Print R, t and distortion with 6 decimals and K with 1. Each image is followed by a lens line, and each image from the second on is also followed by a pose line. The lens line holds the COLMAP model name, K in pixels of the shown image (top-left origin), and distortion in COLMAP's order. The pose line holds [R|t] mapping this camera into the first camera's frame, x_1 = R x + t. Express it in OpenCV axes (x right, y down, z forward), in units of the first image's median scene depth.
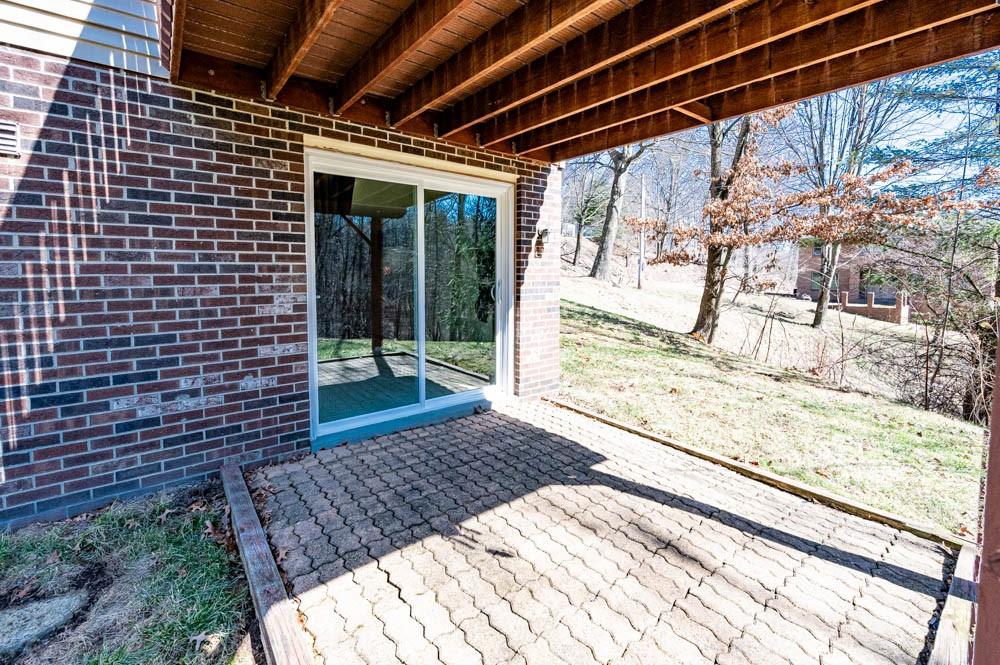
lens RADIAL K [[399.8, 0, 500.3], [0, 399.8, 325.4], [0, 0, 1]] dist [-0.001108, -0.000252]
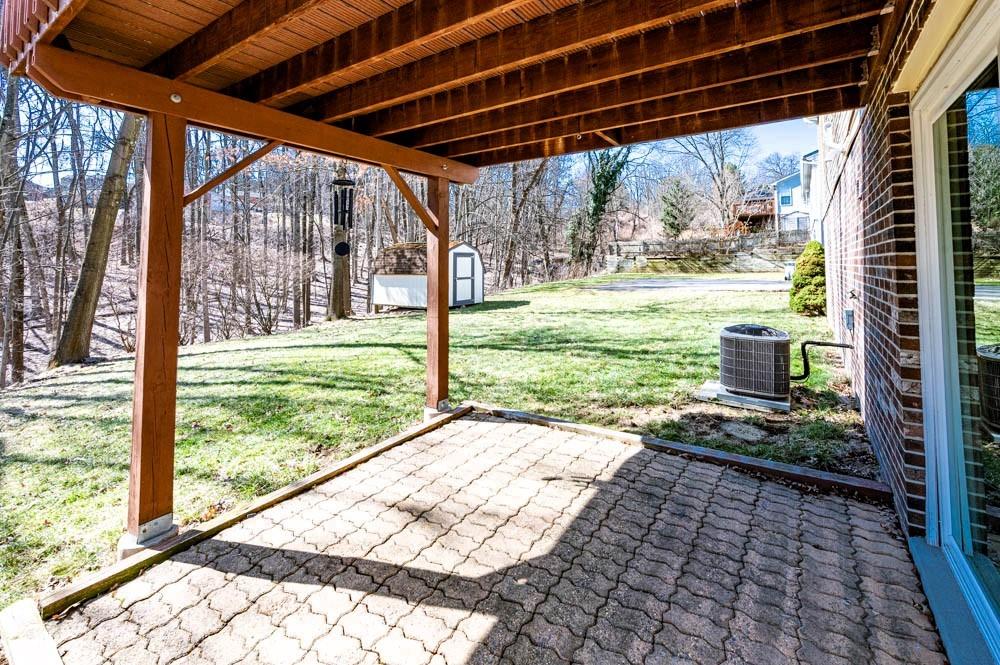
lens RADIAL K [[399.8, 0, 500.3], [0, 399.8, 325.4], [0, 0, 1]] dist [-0.001108, -0.000252]
pose [[-0.958561, 0.047089, -0.280969, 0.393872], [-0.032618, 0.961618, 0.272446, -0.218730], [0.283014, 0.270320, -0.920234, 1.549053]]
